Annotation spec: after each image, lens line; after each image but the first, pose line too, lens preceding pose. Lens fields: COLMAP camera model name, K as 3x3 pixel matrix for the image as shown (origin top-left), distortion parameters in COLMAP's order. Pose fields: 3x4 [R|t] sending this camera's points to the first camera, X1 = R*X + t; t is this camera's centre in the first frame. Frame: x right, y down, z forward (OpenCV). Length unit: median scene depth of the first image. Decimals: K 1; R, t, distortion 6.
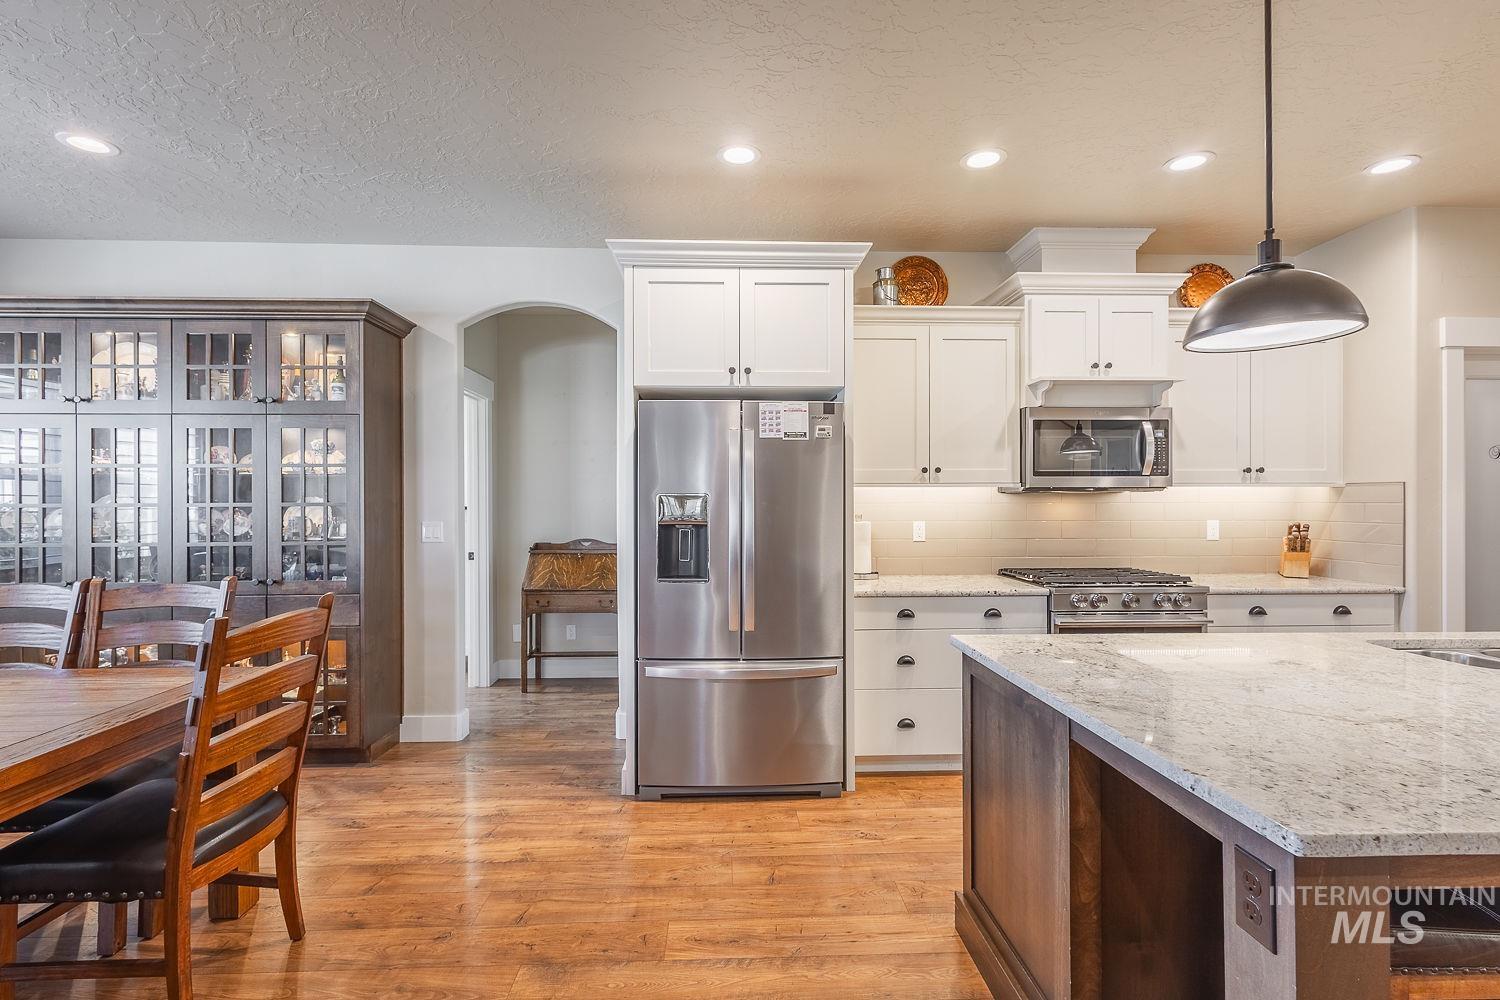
lens RADIAL K [[702.5, 0, 747.6], [0, 702.5, 501.9], [0, 0, 1]] dist [0.015942, -0.004842]
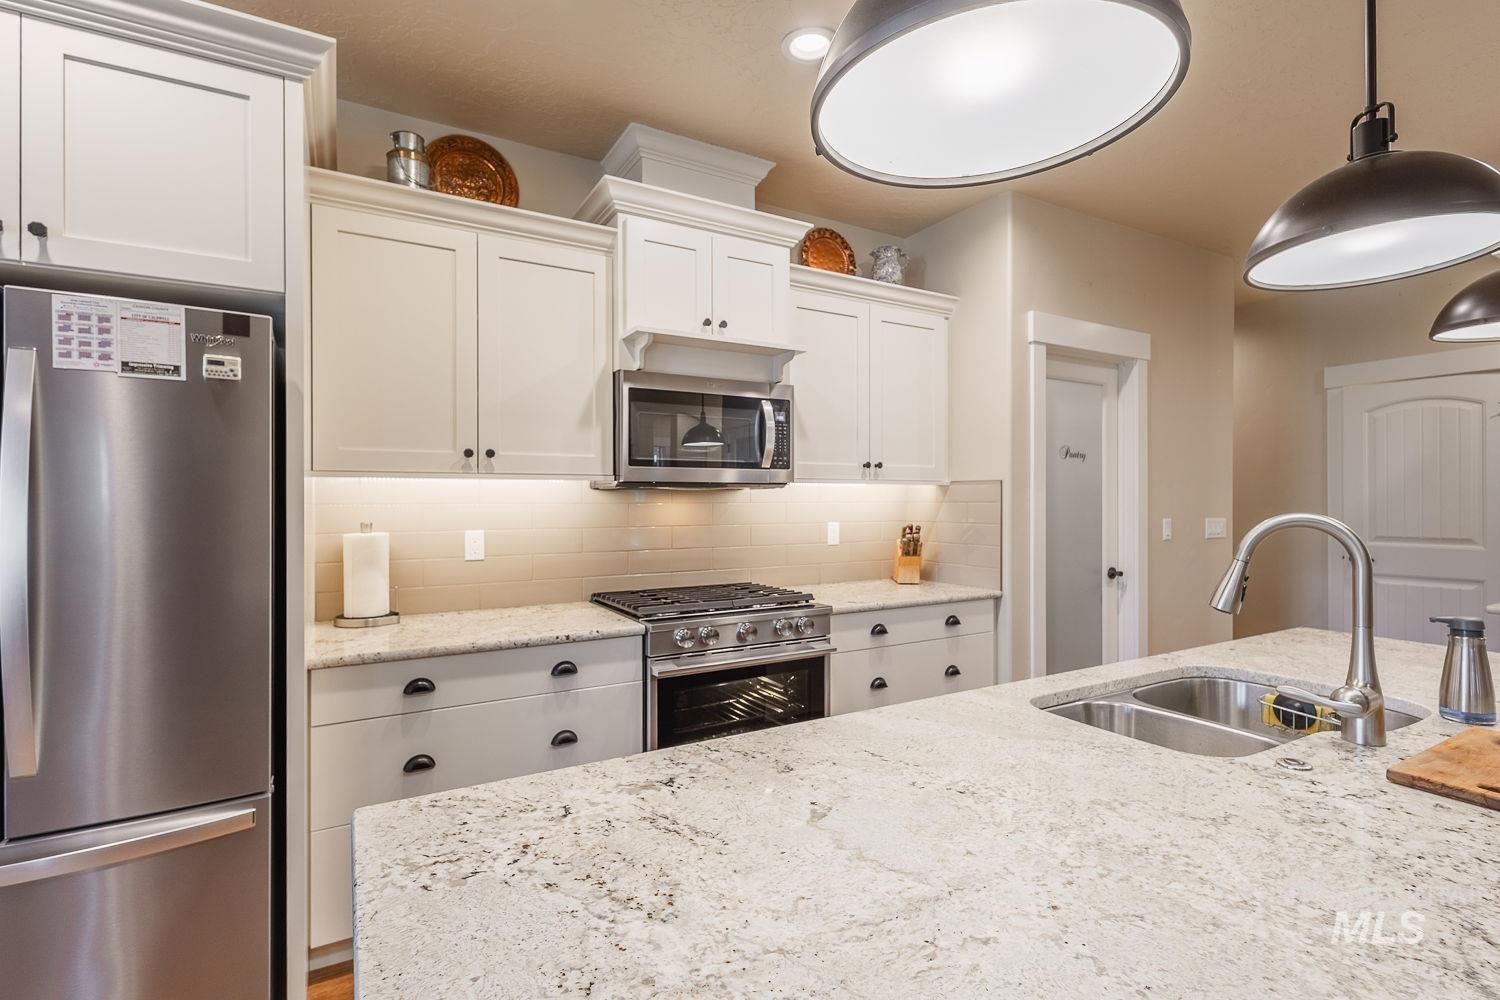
lens RADIAL K [[702.5, 0, 752.7], [0, 702.5, 504.2], [0, 0, 1]] dist [0.015942, -0.004842]
pose [[0.885842, -0.002903, 0.463978, 0.182660], [0.000214, 0.999983, 0.005848, -0.001424], [-0.463987, -0.005081, 0.885827, 0.302965]]
